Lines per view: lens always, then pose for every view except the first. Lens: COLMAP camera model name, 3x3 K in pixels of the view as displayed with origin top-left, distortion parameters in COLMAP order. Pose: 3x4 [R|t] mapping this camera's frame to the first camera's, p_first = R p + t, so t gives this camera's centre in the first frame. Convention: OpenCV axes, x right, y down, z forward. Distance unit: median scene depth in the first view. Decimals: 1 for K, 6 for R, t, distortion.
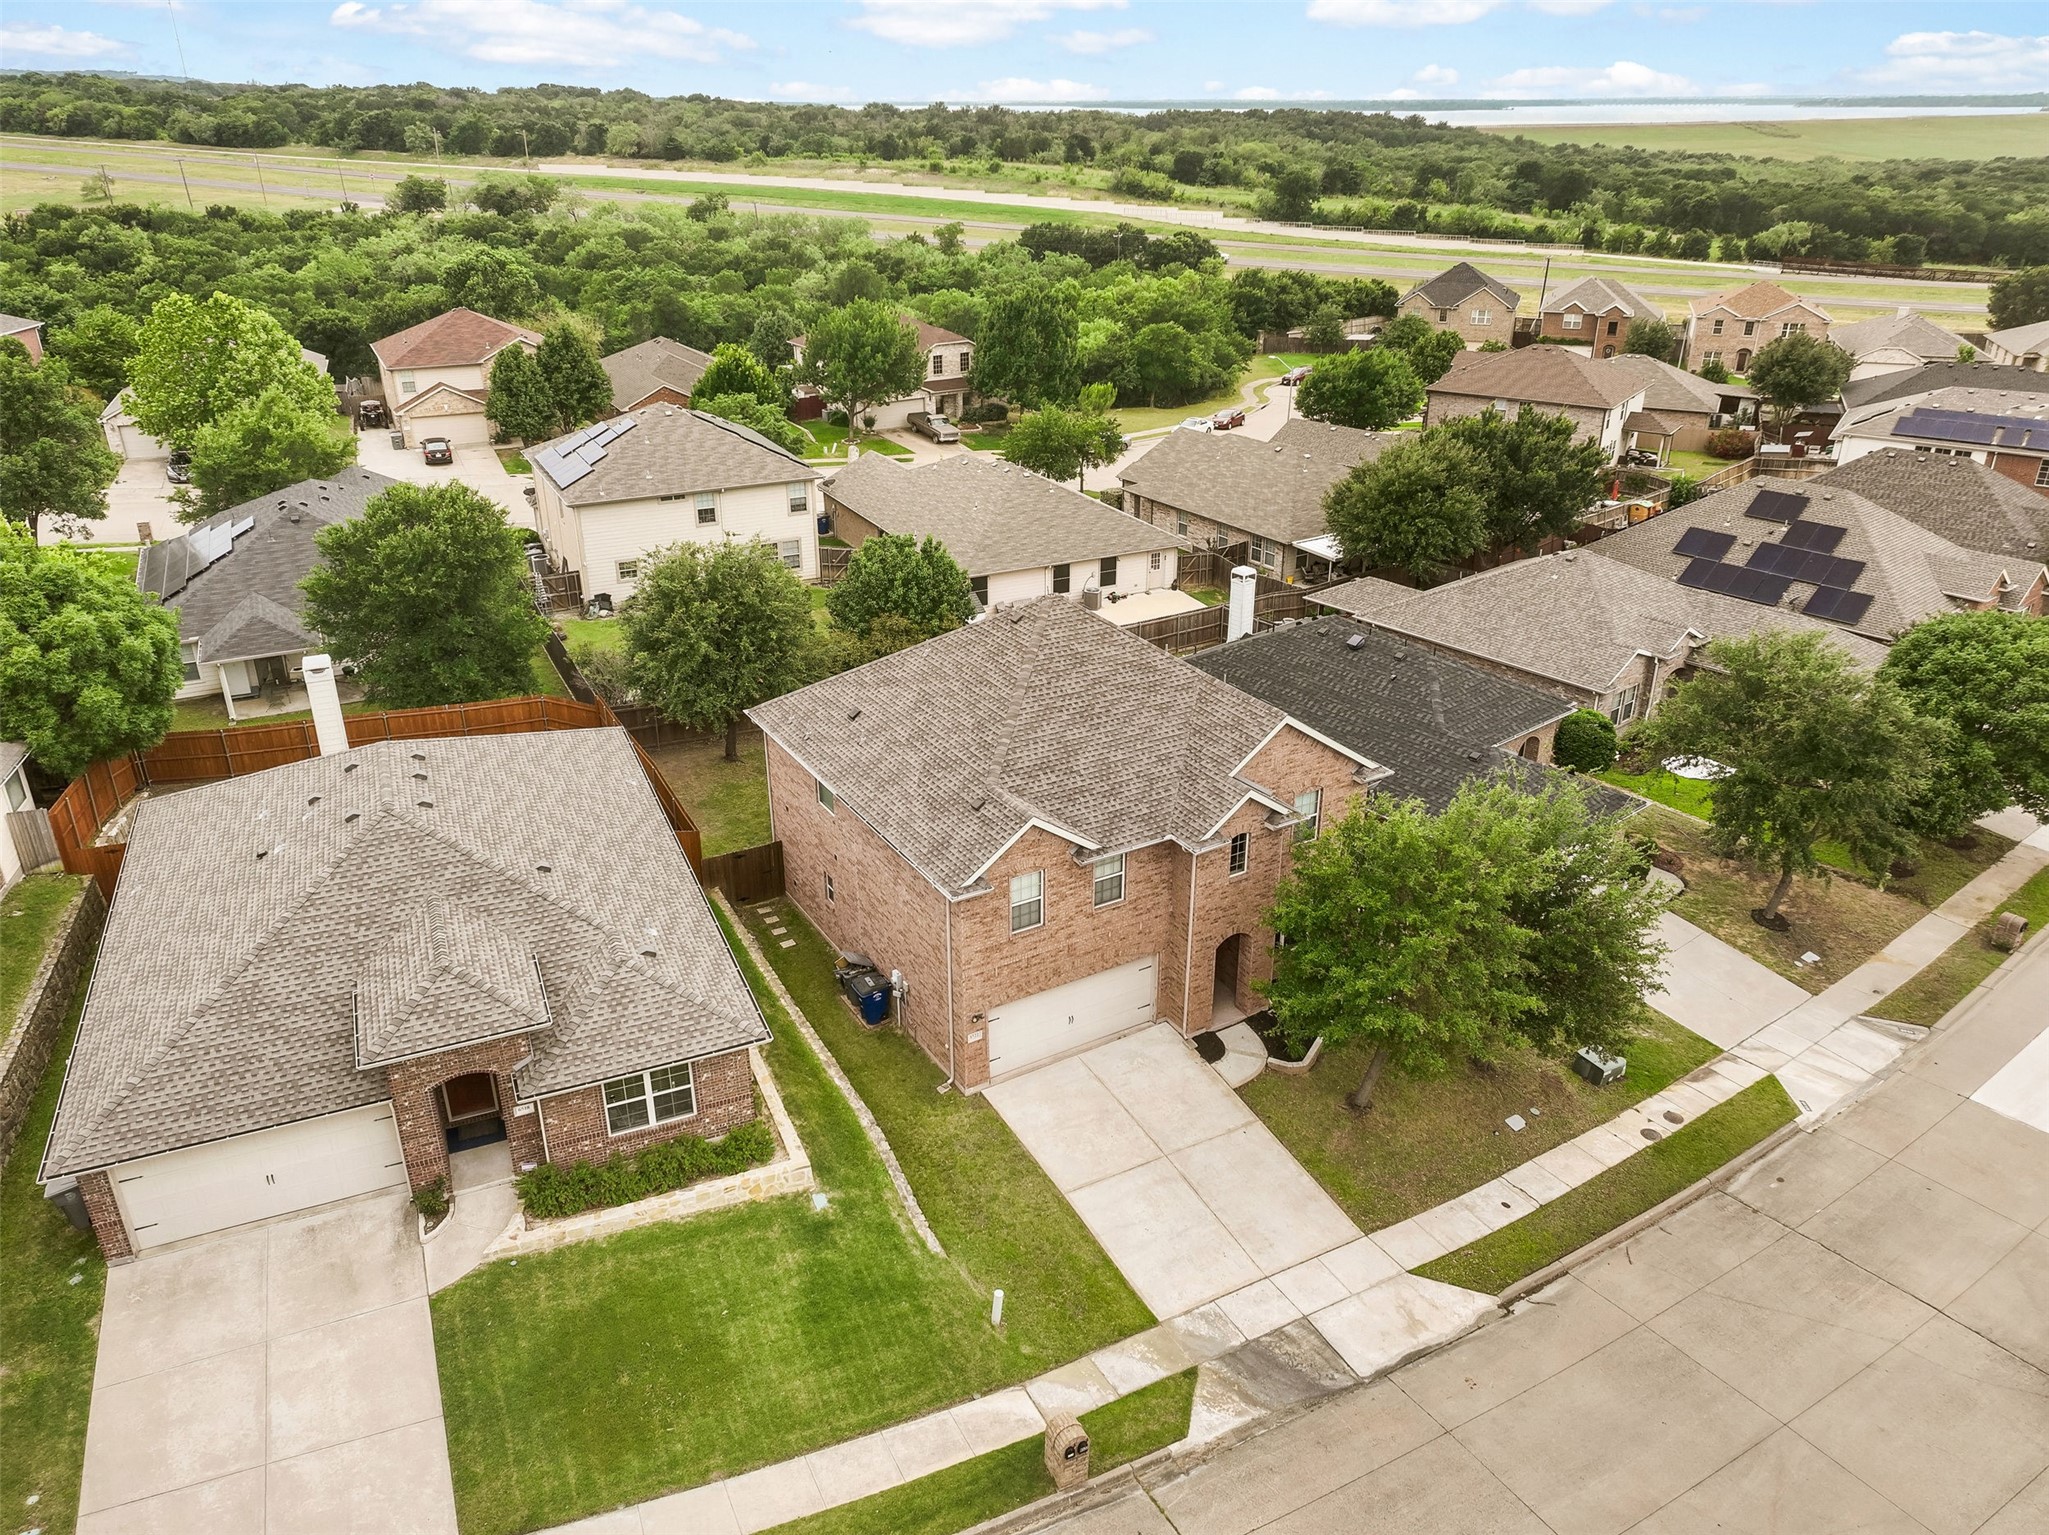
lens RADIAL K [[1434.0, 0, 1024.5], [0, 1434.0, 767.5], [0, 0, 1]] dist [0.002507, 0.003941]
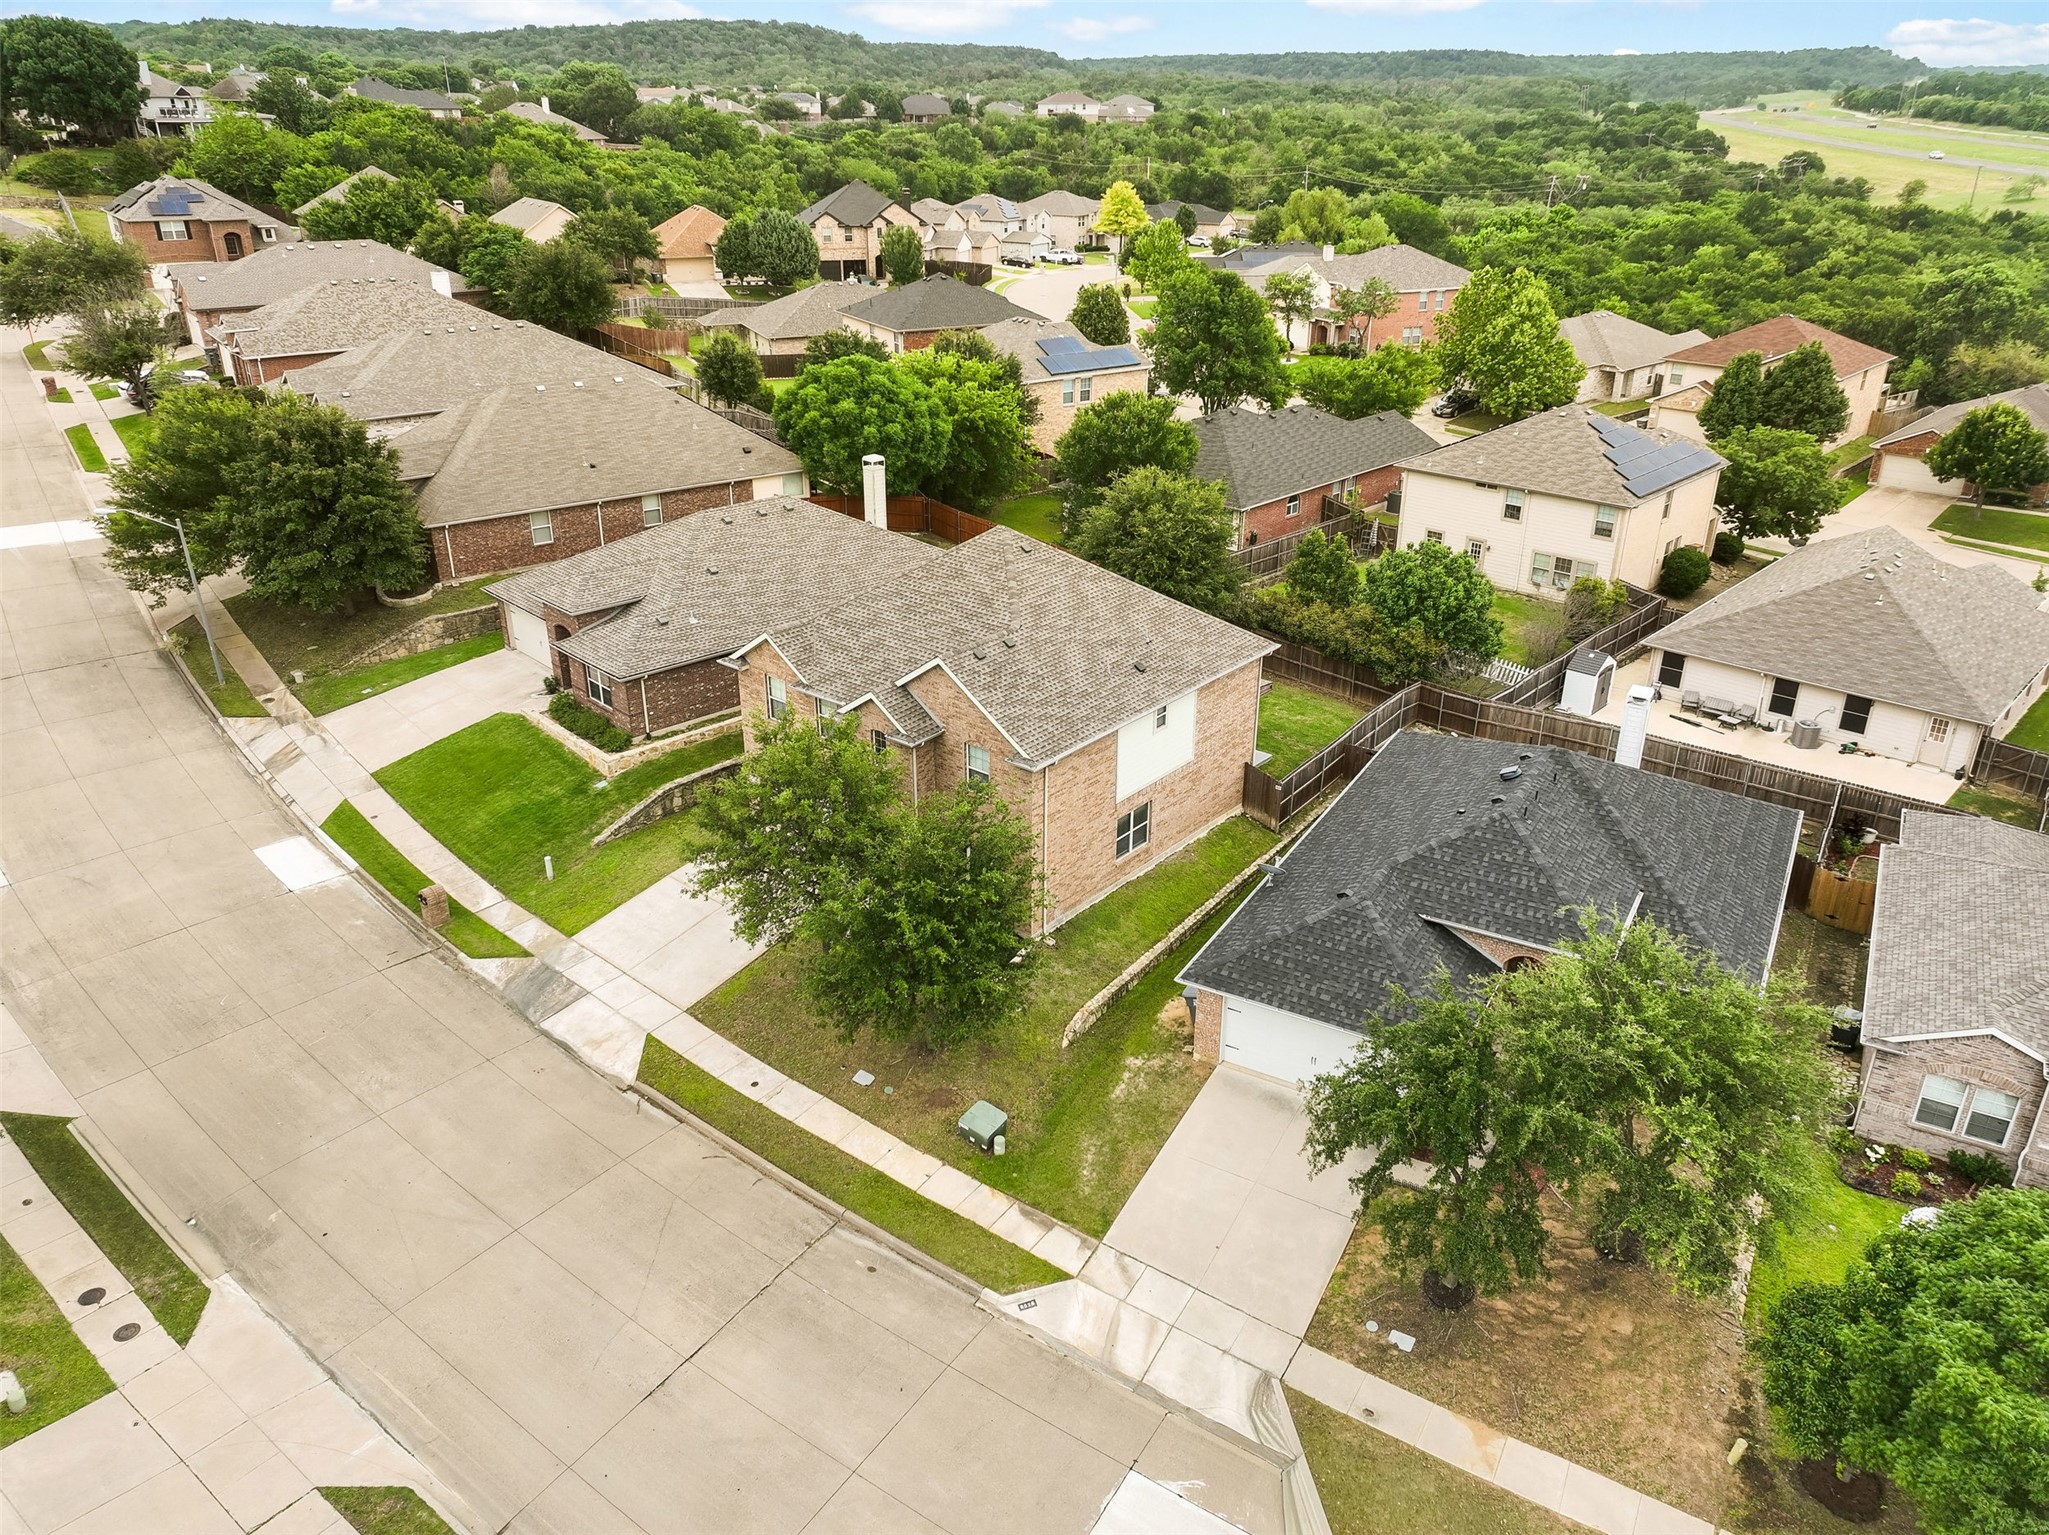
lens RADIAL K [[1434.0, 0, 1024.5], [0, 1434.0, 767.5], [0, 0, 1]] dist [0.002507, 0.003941]
pose [[0.344497, 0.395073, -0.851610, 1.201700], [-0.395581, 0.883760, 0.249966, -0.266695], [0.851374, 0.250768, 0.460736, 0.564263]]
